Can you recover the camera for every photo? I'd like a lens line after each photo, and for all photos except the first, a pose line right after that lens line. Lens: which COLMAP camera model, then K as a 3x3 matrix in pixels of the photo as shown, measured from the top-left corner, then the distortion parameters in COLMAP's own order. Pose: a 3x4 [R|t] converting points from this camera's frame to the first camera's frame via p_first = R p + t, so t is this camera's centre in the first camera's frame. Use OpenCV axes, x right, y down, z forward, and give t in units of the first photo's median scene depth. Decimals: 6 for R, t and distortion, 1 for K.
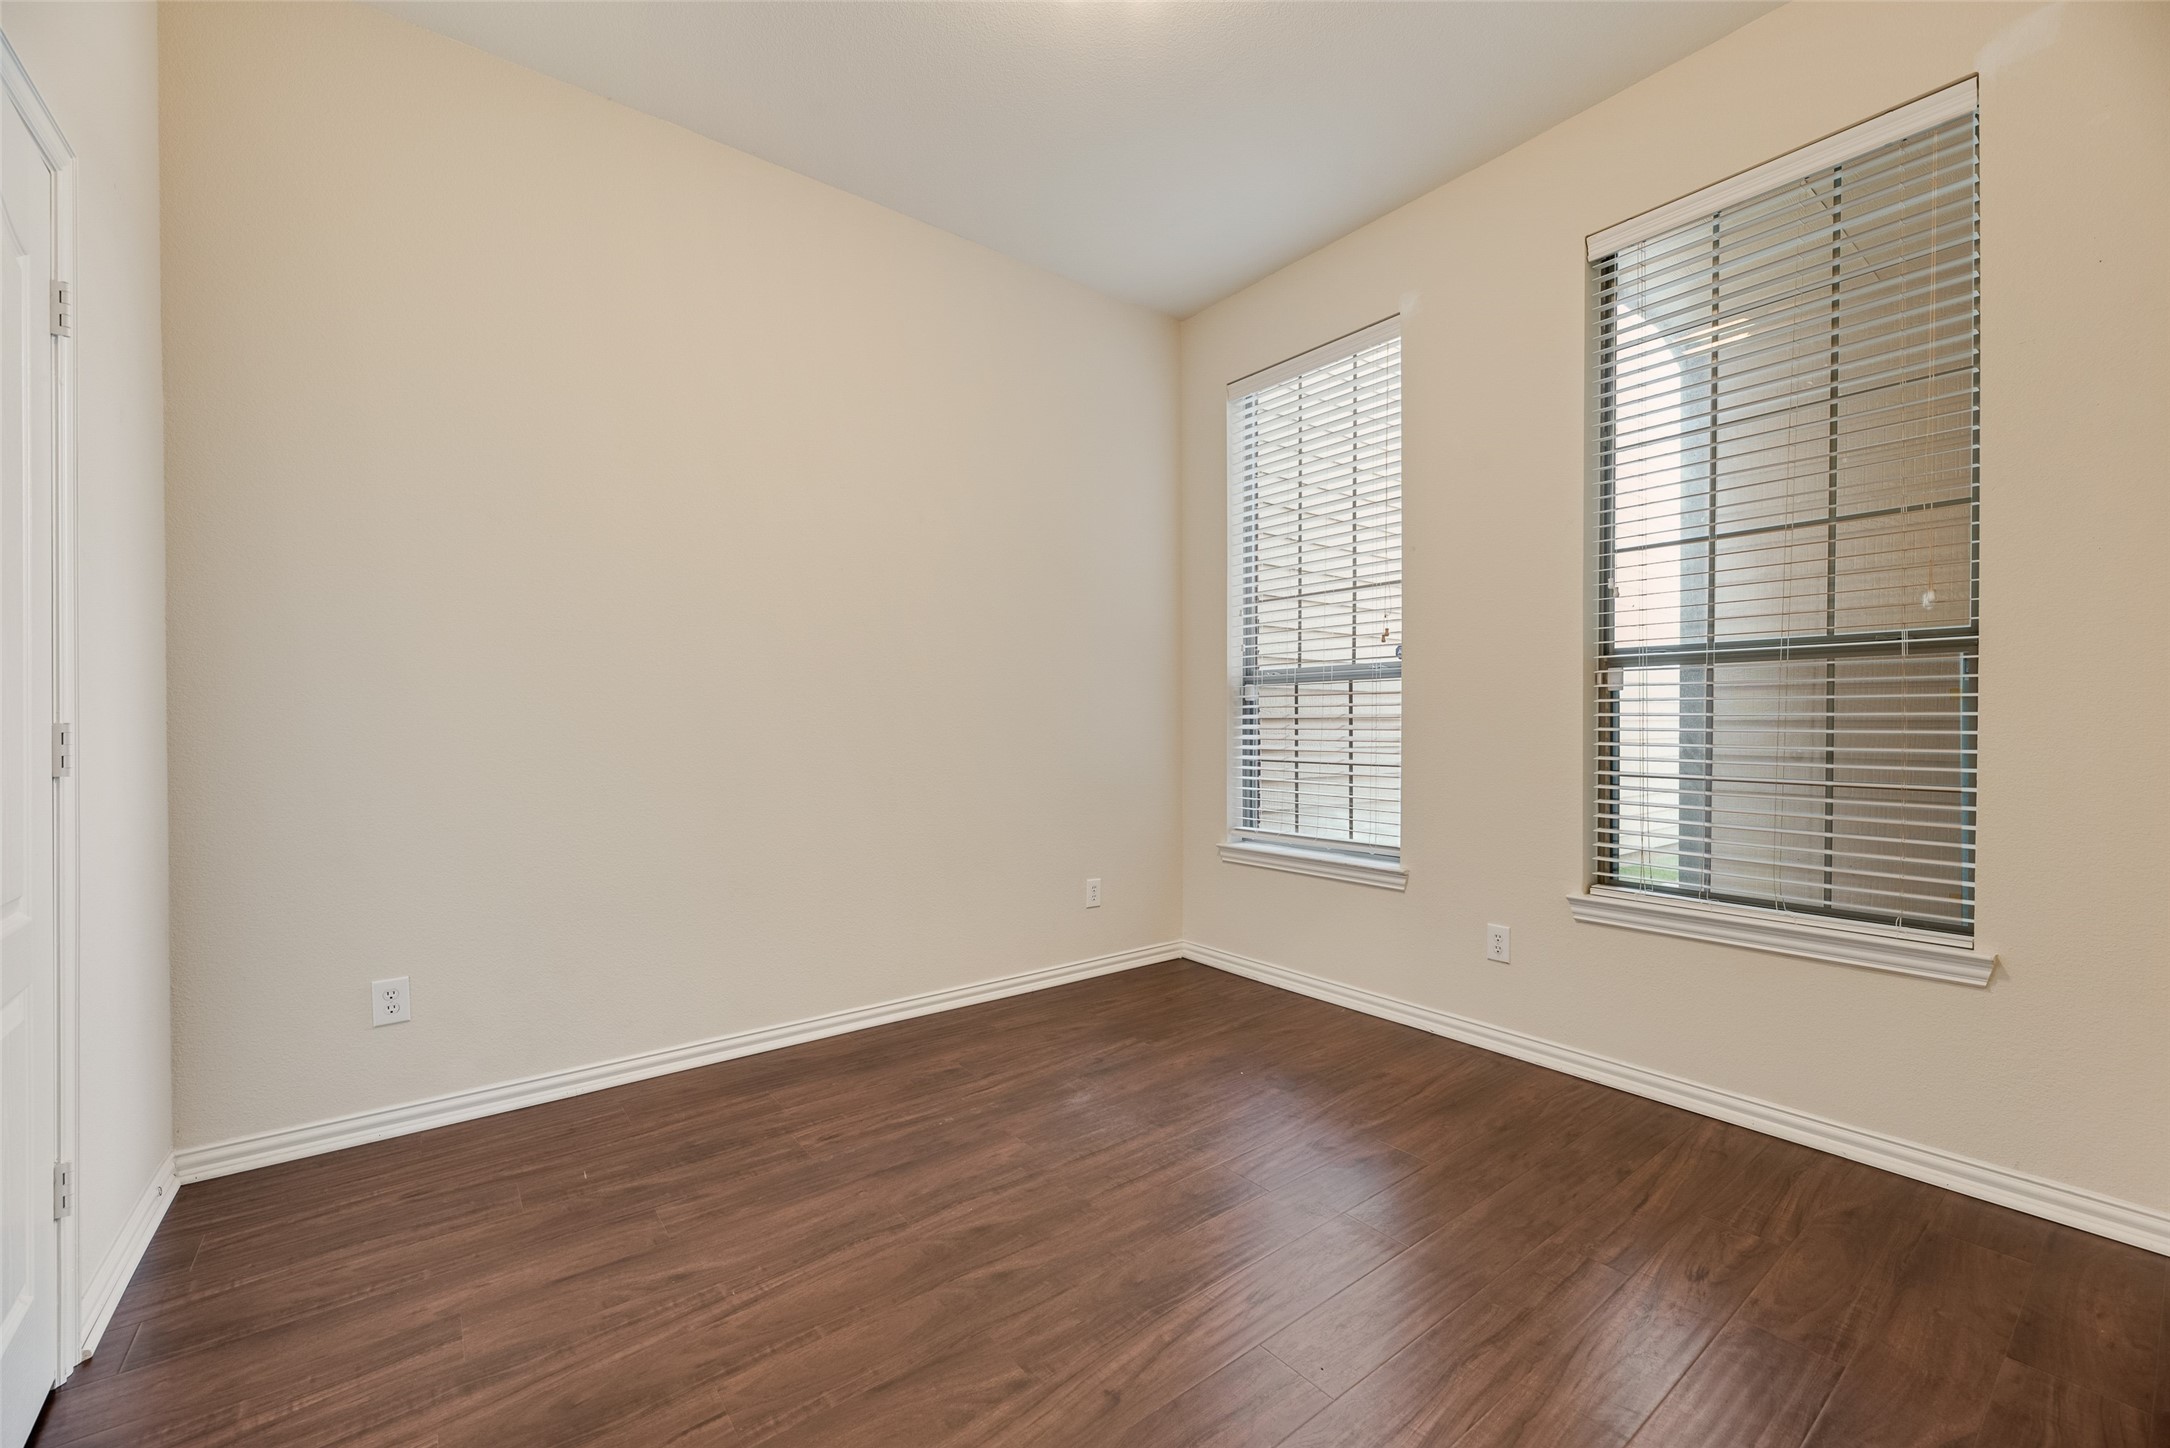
lens RADIAL K [[876.4, 0, 1088.3], [0, 876.4, 733.0], [0, 0, 1]] dist [-0.000247, 0.000051]
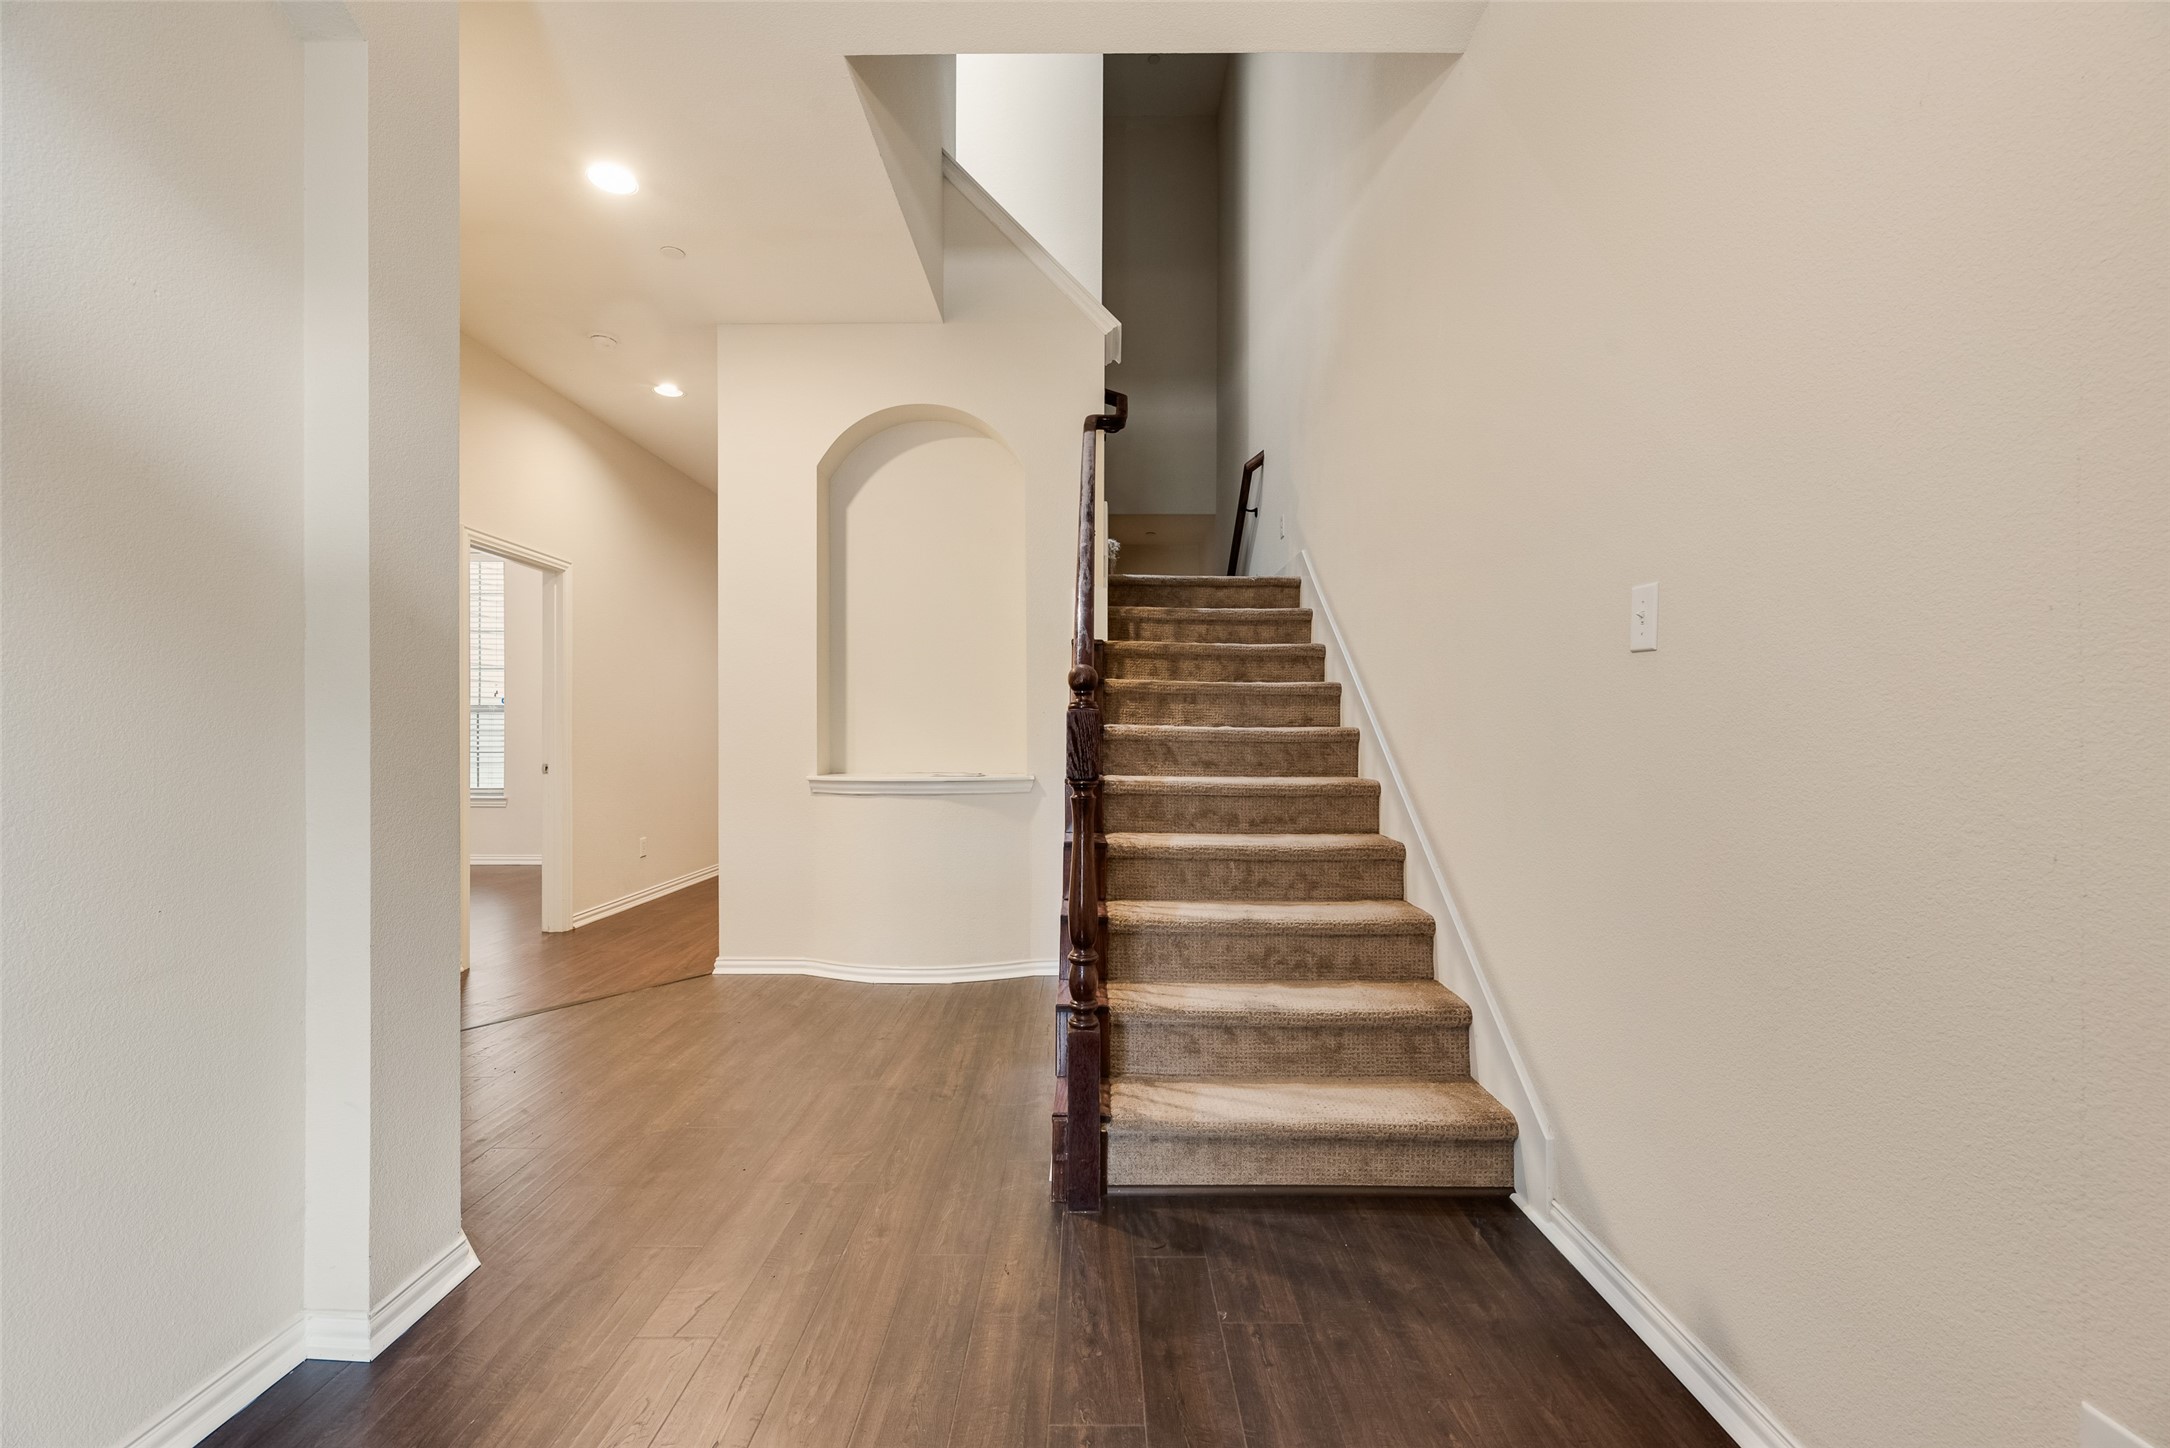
lens RADIAL K [[876.4, 0, 1088.3], [0, 876.4, 733.0], [0, 0, 1]] dist [-0.000247, 0.000051]
pose [[0.618022, -0.000493, 0.786161, -0.482726], [0.004703, 0.999984, -0.003069, 0.003041], [-0.786147, 0.005594, 0.618015, -1.563898]]
